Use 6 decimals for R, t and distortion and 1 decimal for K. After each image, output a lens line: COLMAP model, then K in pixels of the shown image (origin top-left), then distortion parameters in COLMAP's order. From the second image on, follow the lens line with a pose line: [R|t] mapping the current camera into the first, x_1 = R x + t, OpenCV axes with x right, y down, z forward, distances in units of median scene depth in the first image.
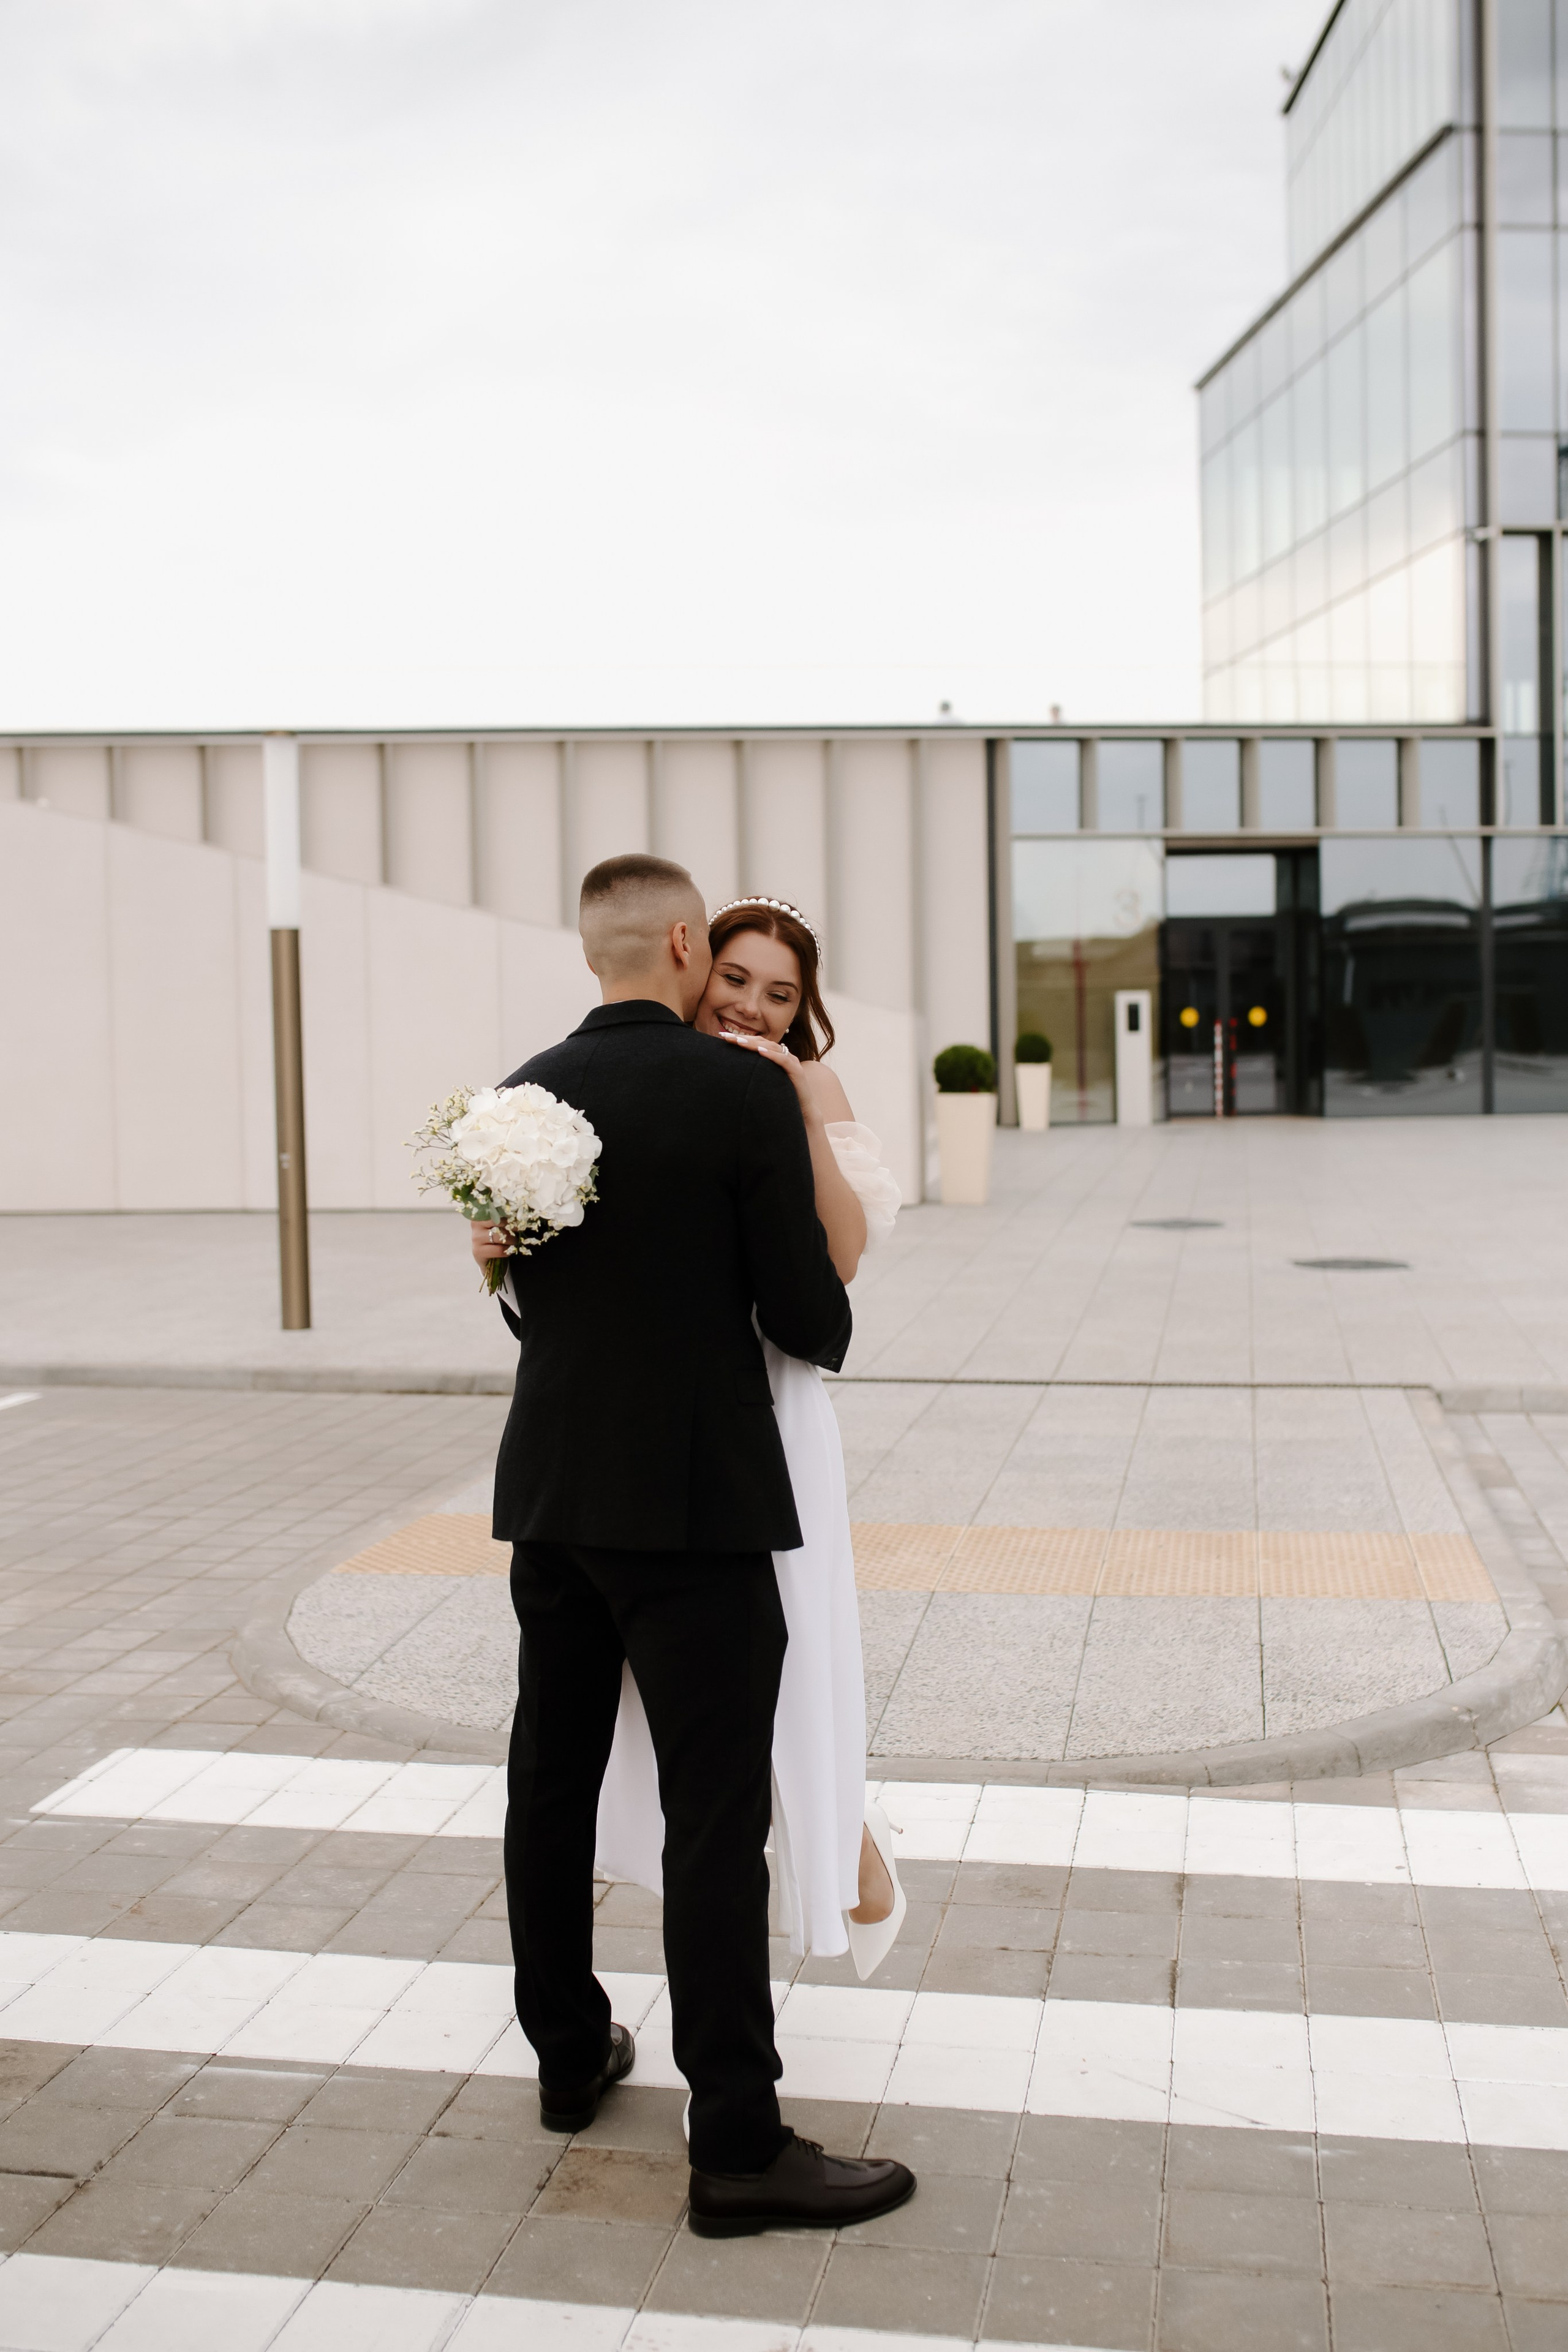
lens RADIAL K [[2383.1, 0, 779.8], [0, 2383.1, 1189.3], [0, 0, 1]] dist [-0.008924, 0.000000]
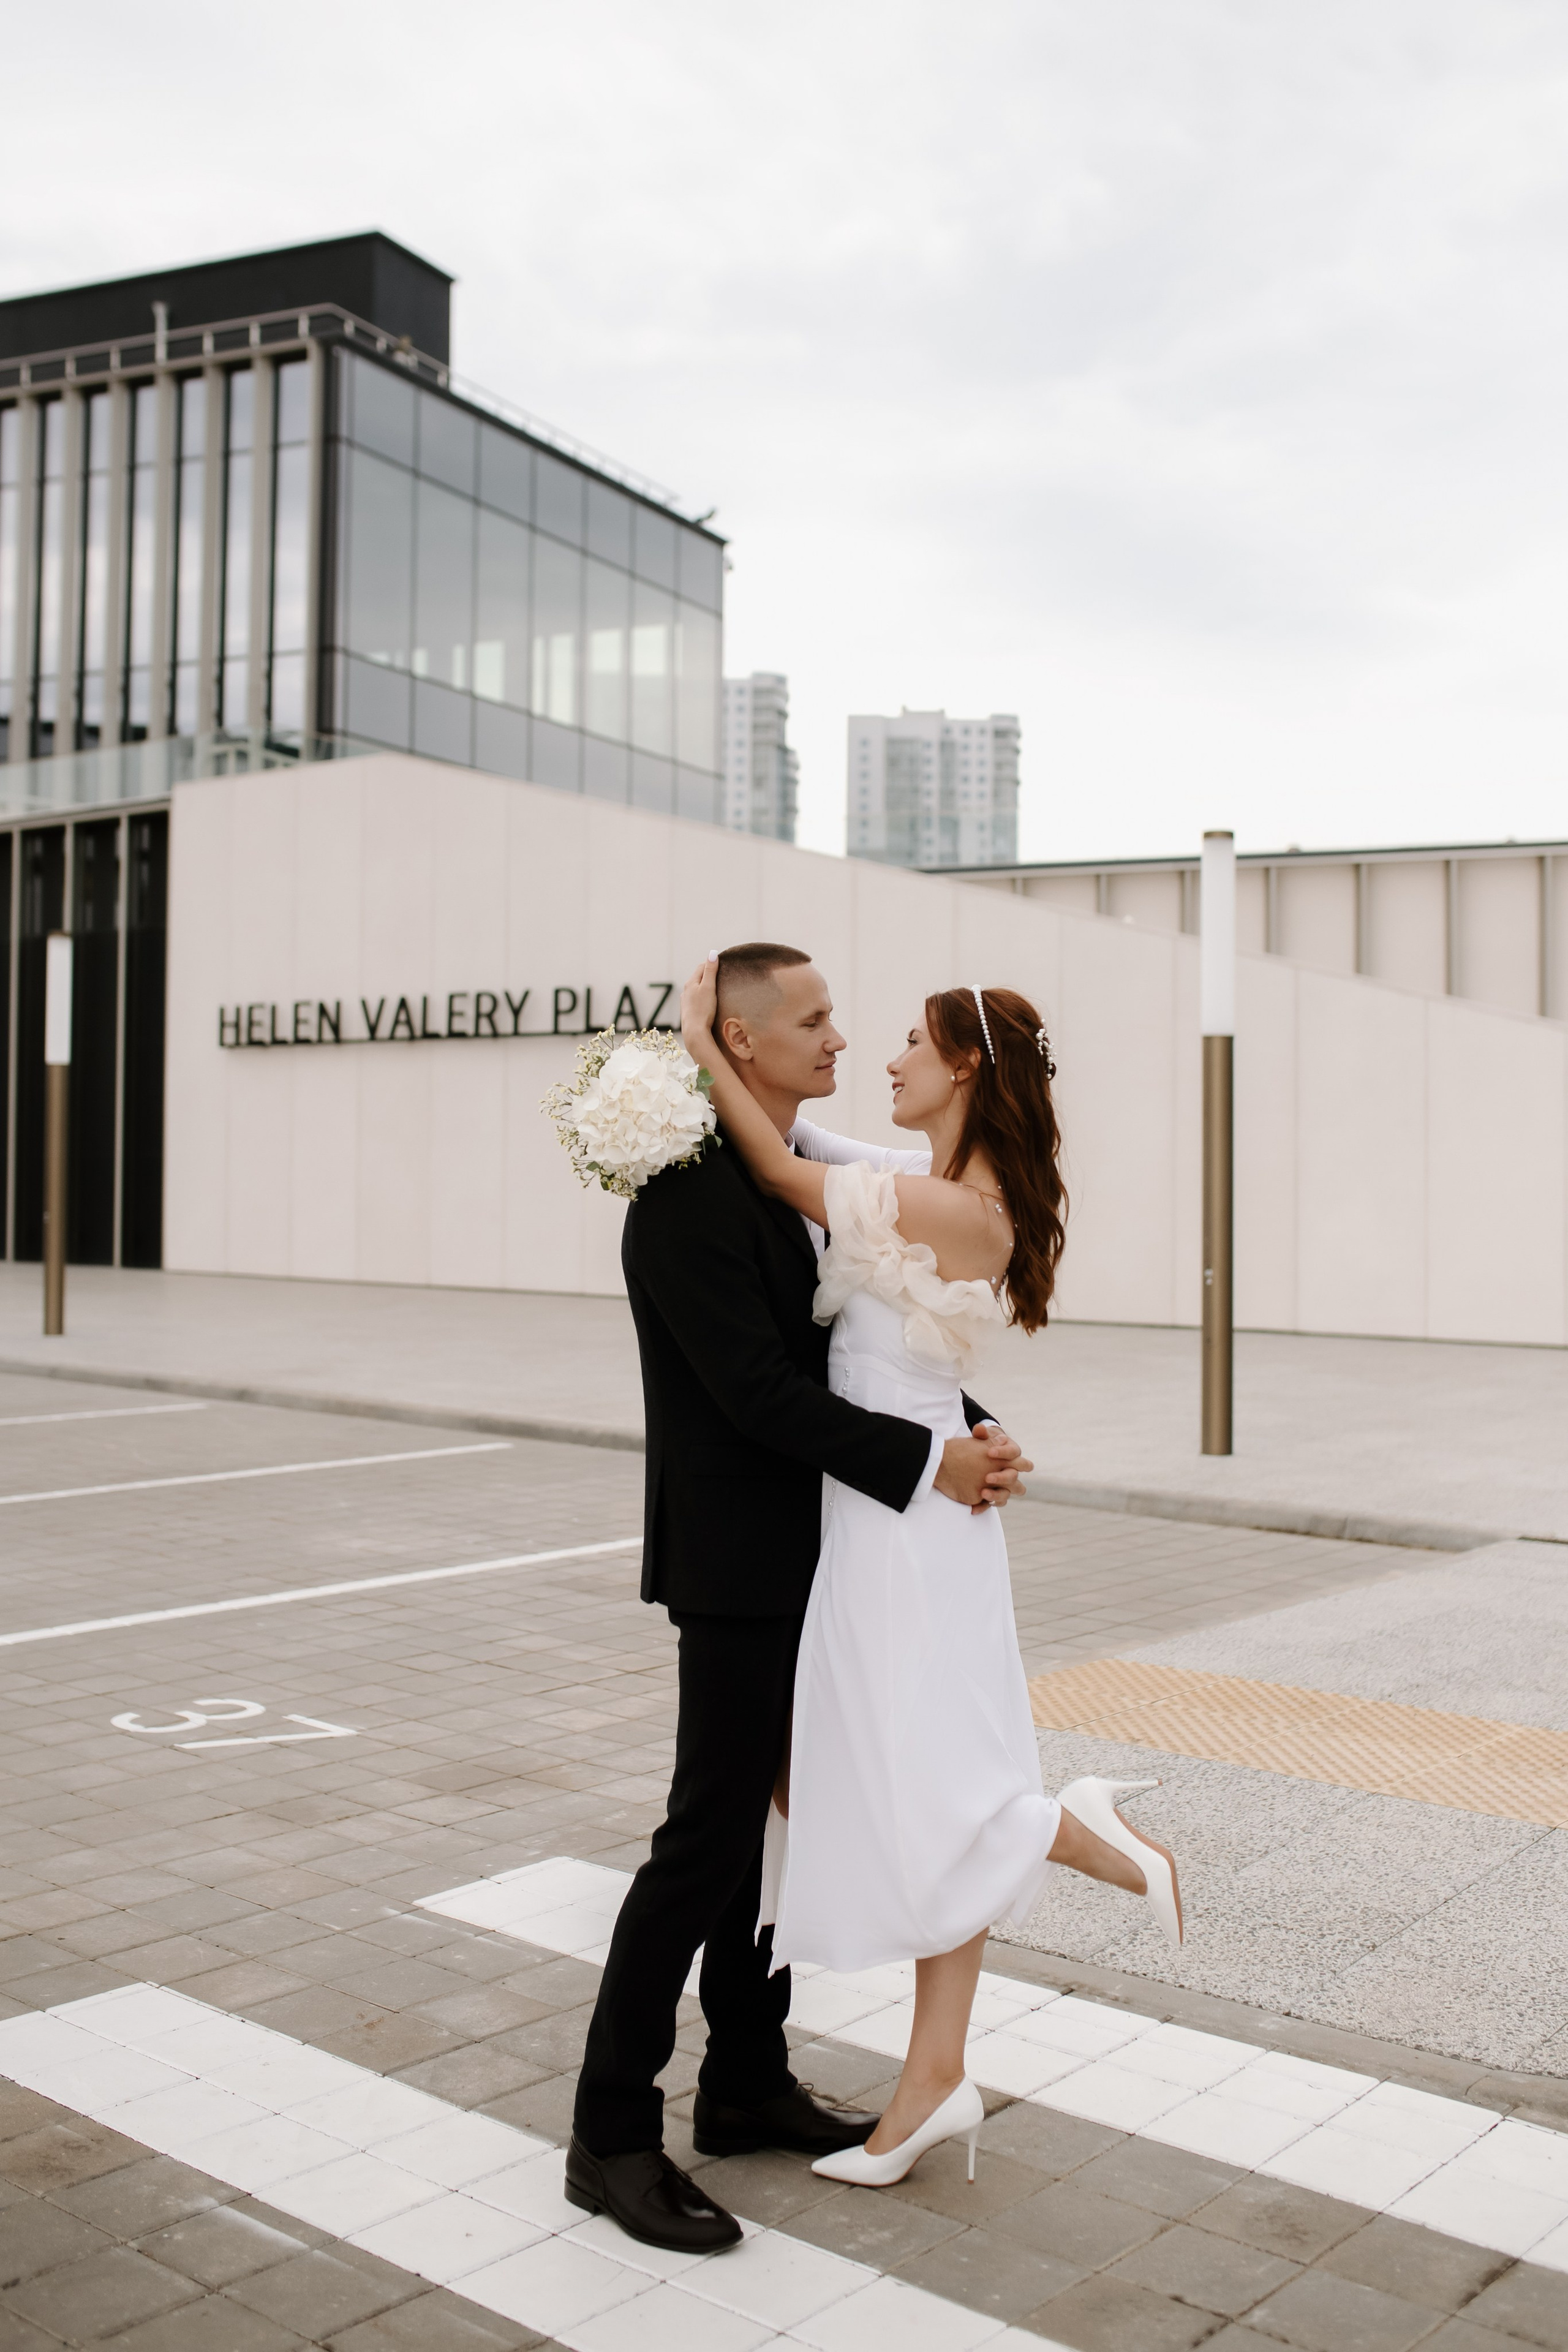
lens RADIAL K [[2383.1, 0, 785.1], [0, 2383.1, 1156.3], [0, 0, 1]] dist [-0.008924, 0.000000]
pose [[0.865771, 0.017035, -0.500151, 0.139501], [-0.050783, 0.997252, -0.053939, 0.000080], [0.497858, 0.072098, 0.864257, 0.096357]]
